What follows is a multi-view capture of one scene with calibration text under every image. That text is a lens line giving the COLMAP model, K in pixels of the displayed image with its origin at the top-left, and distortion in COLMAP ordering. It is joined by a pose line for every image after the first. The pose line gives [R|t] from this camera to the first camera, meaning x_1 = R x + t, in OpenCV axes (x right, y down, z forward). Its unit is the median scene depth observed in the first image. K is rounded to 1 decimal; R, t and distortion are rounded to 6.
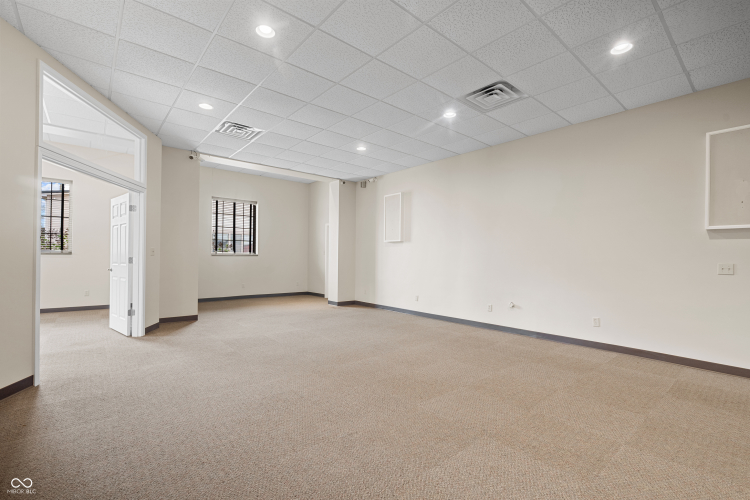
lens RADIAL K [[340.1, 0, 371.4], [0, 340.1, 254.7], [0, 0, 1]] dist [0.000251, 0.000538]
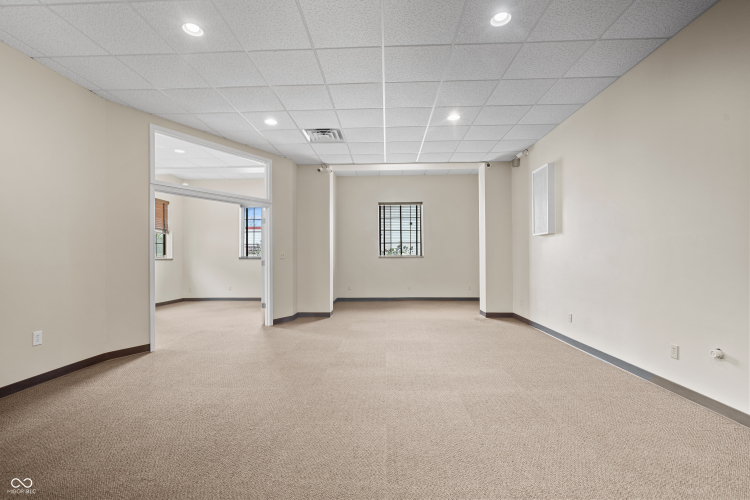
lens RADIAL K [[340.1, 0, 371.4], [0, 340.1, 254.7], [0, 0, 1]] dist [0.000251, 0.000538]
pose [[0.738100, -0.021220, -0.674357, 0.343927], [0.018664, 0.999765, -0.011031, 0.005487], [0.674433, -0.004445, 0.738323, 0.295223]]
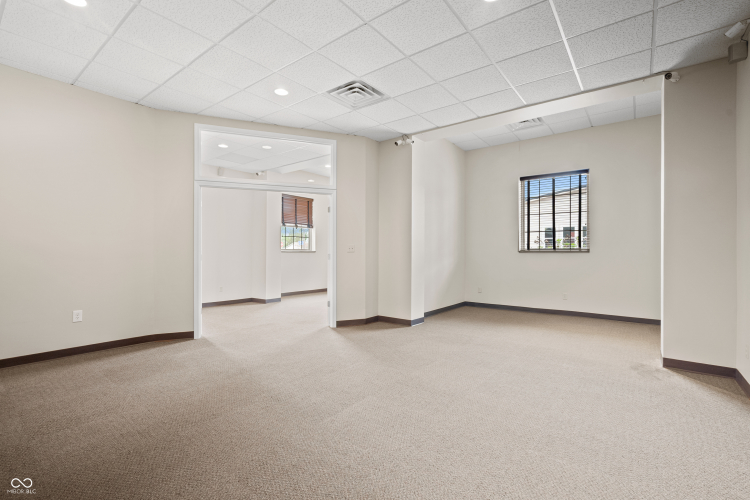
lens RADIAL K [[339.0, 0, 375.0], [0, 339.0, 250.0], [0, 0, 1]] dist [-0.003264, -0.000202]
pose [[0.208327, -0.013490, -0.977966, 0.339705], [0.006795, 0.999901, -0.012346, 0.007209], [0.978036, -0.004073, 0.208398, 0.761008]]
